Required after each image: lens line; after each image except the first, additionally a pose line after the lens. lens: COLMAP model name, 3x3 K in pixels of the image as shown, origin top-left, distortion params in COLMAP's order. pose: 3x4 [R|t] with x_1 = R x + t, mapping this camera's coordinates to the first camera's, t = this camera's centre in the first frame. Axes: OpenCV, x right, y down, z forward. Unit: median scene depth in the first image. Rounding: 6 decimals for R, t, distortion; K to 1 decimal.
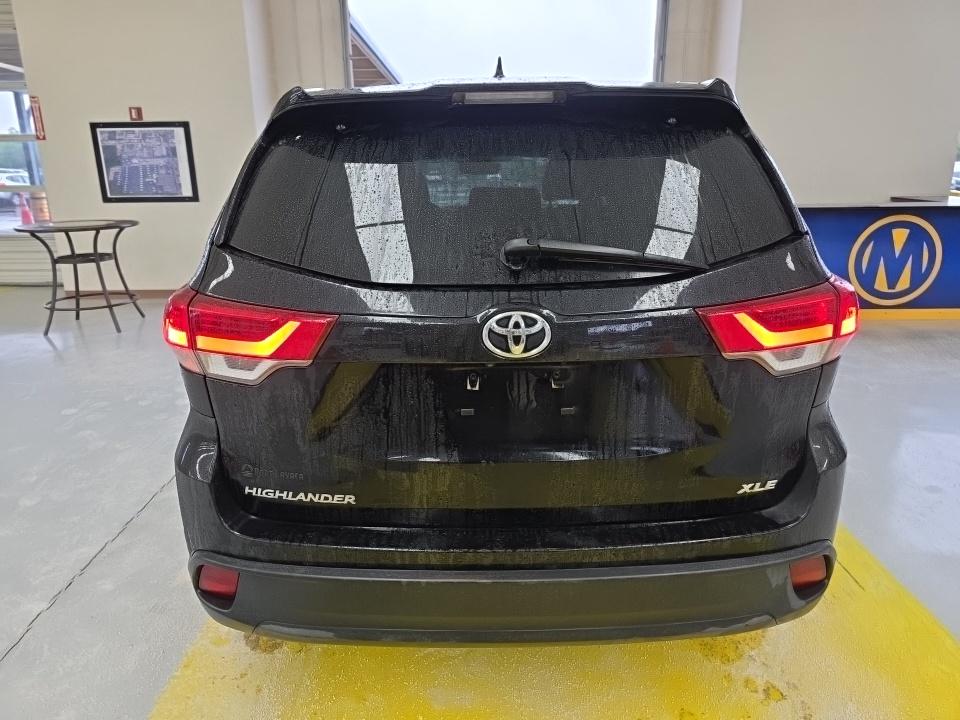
lens RADIAL K [[630.3, 0, 480.0], [0, 630.3, 360.0], [0, 0, 1]] dist [-0.001705, -0.002131]
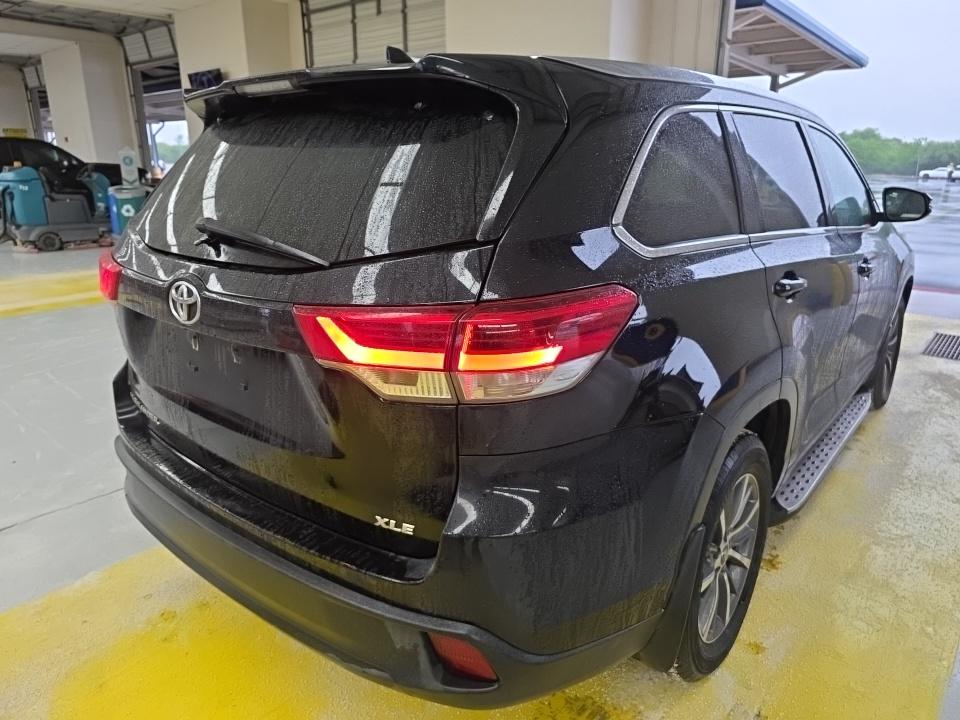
lens RADIAL K [[654.7, 0, 480.0], [0, 654.7, 360.0], [0, 0, 1]] dist [-0.002389, -0.007466]
pose [[0.804104, 0.197035, -0.560887, 1.059434], [-0.196118, 0.978580, 0.062607, -0.109344], [0.561208, 0.059657, 0.825522, 0.322164]]
